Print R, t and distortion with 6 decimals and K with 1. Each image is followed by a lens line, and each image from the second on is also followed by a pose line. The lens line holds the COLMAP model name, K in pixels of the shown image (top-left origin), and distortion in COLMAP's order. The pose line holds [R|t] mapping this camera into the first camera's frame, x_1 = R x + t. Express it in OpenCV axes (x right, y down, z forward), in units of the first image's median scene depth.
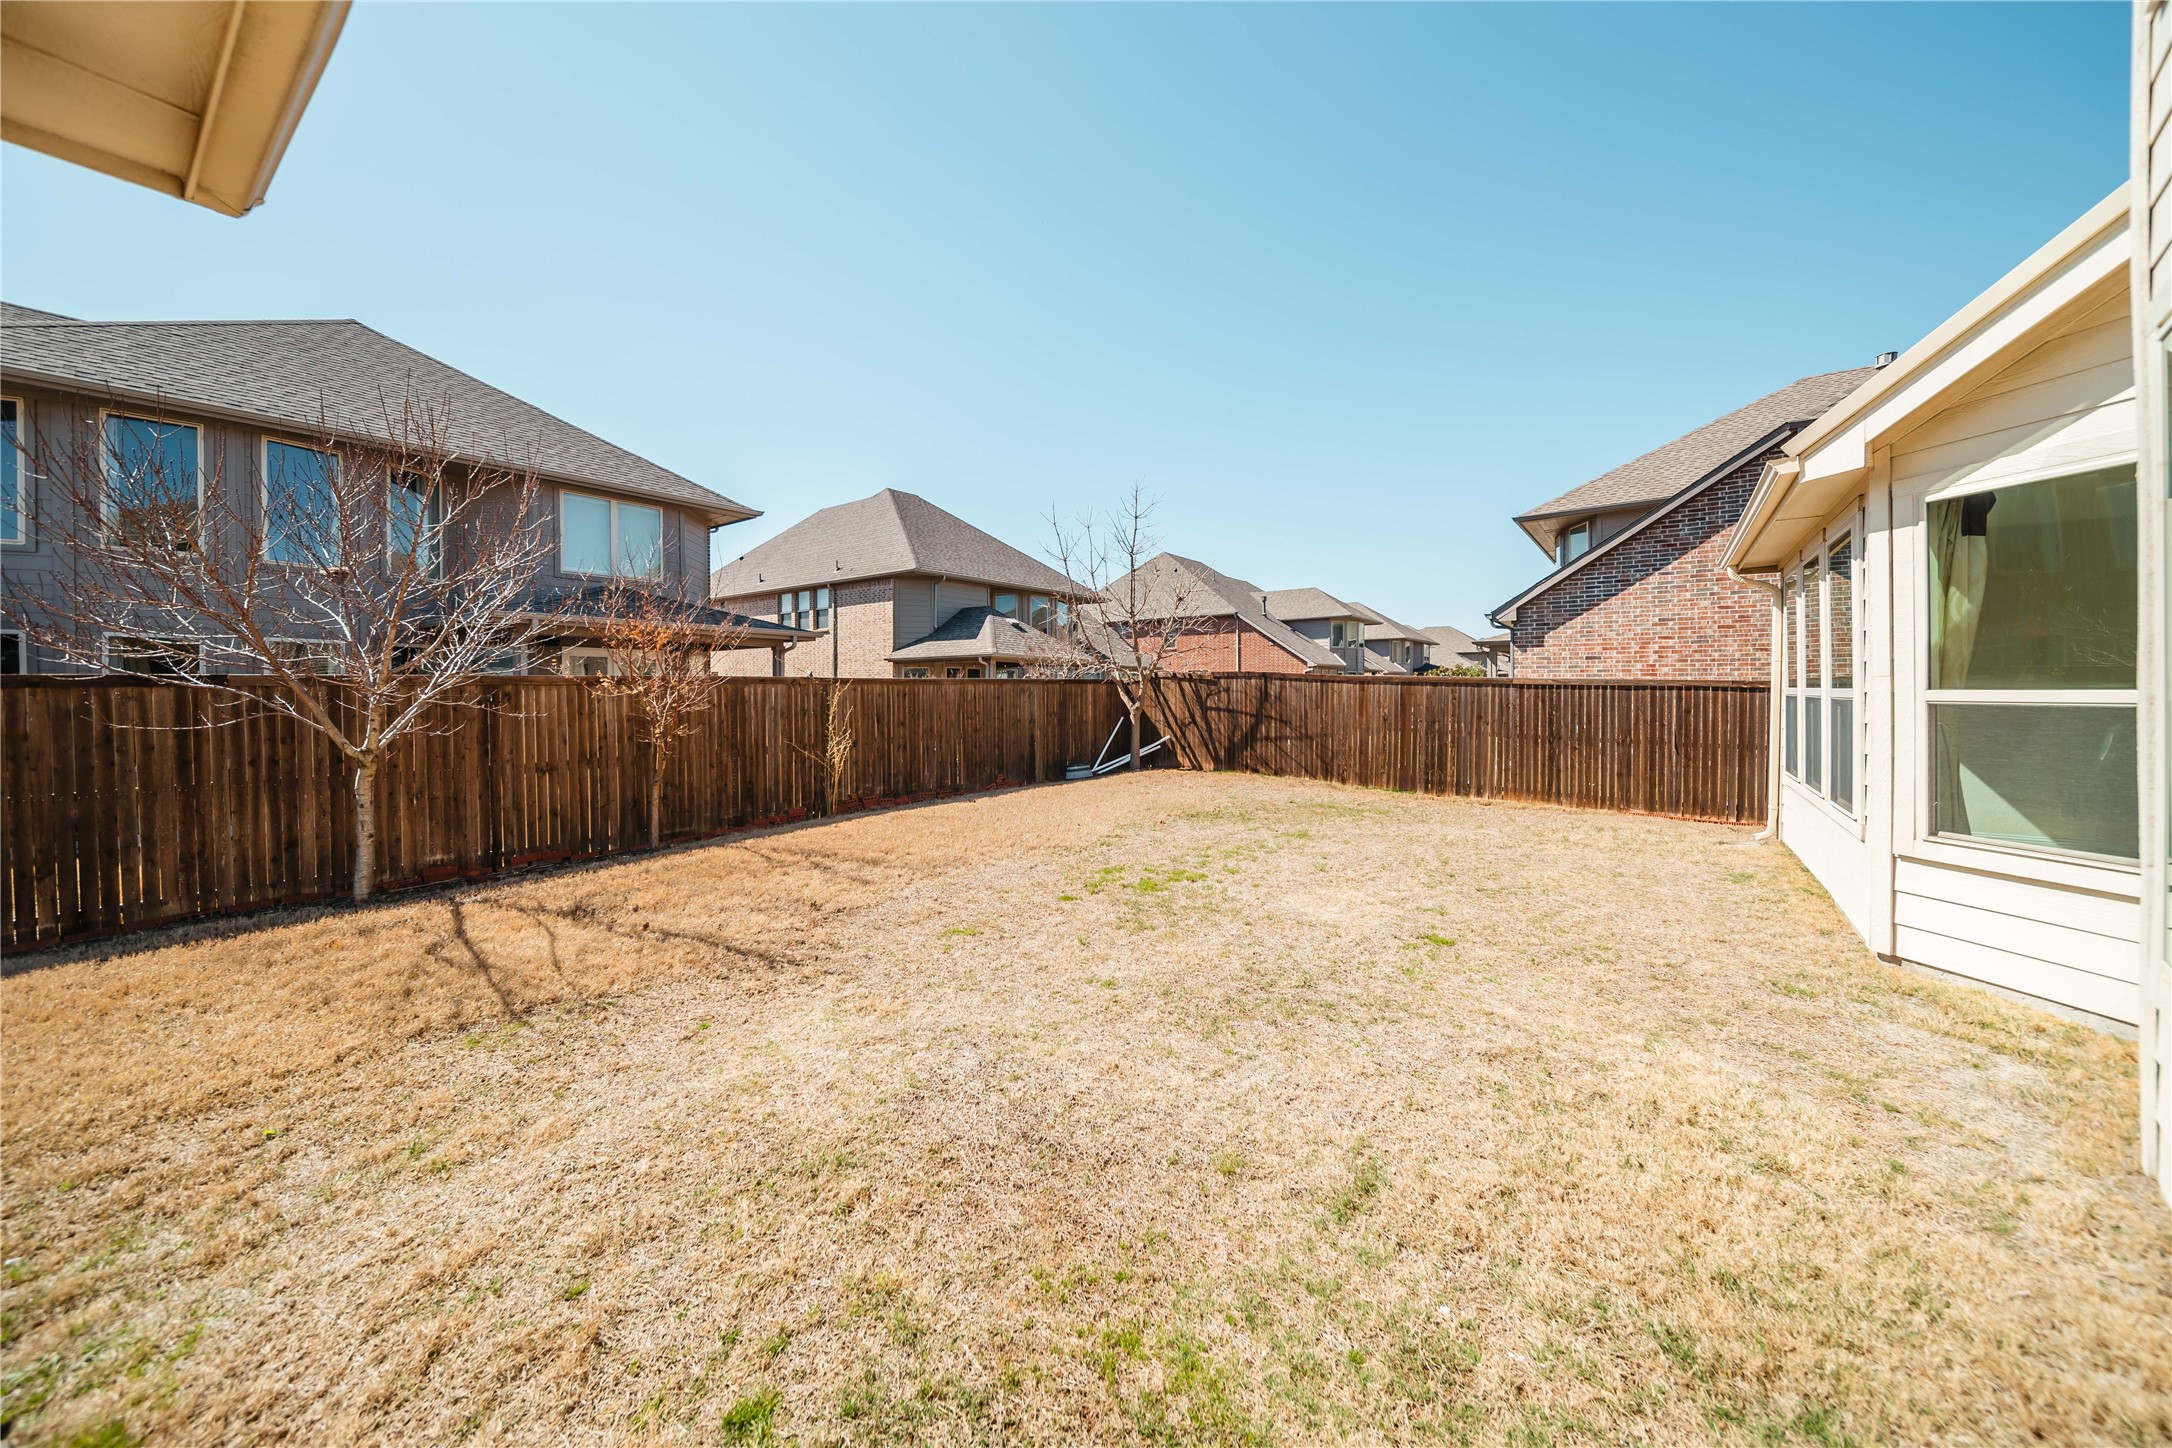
lens RADIAL K [[767.1, 0, 1079.0], [0, 767.1, 697.5], [0, 0, 1]] dist [-0.001989, -0.000107]
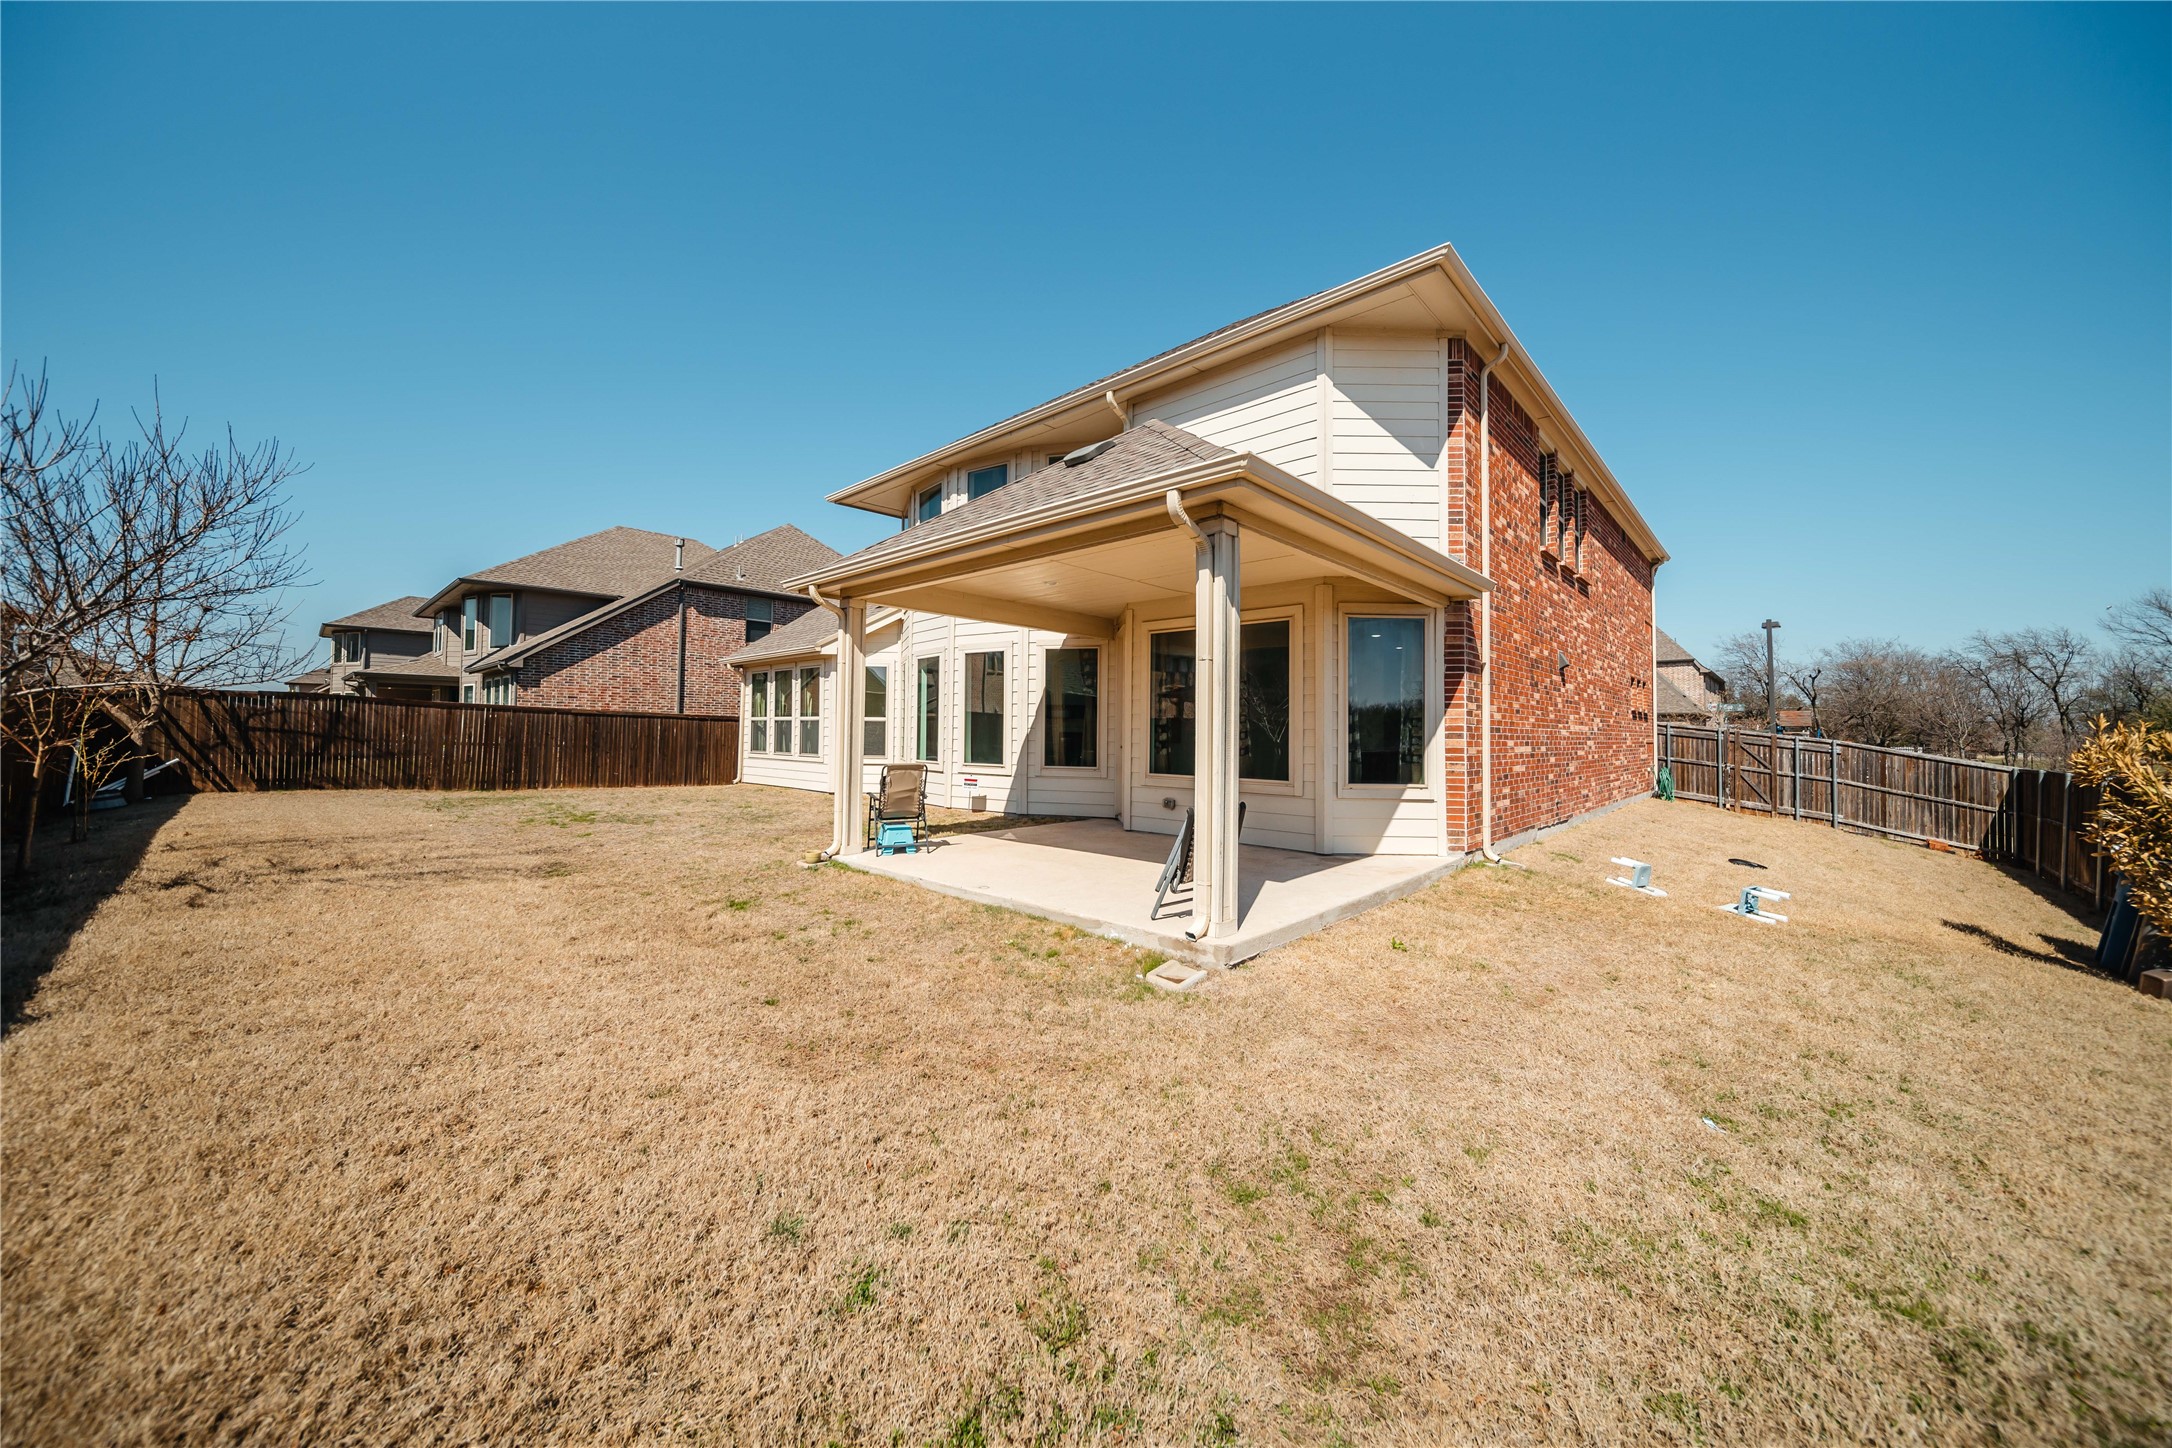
lens RADIAL K [[767.1, 0, 1079.0], [0, 767.1, 697.5], [0, 0, 1]] dist [-0.001989, -0.000107]
pose [[0.102489, 0.051853, 0.993382, -0.703441], [-0.001195, 0.998646, -0.052004, 0.024791], [-0.994733, 0.004143, 0.102413, -0.143144]]
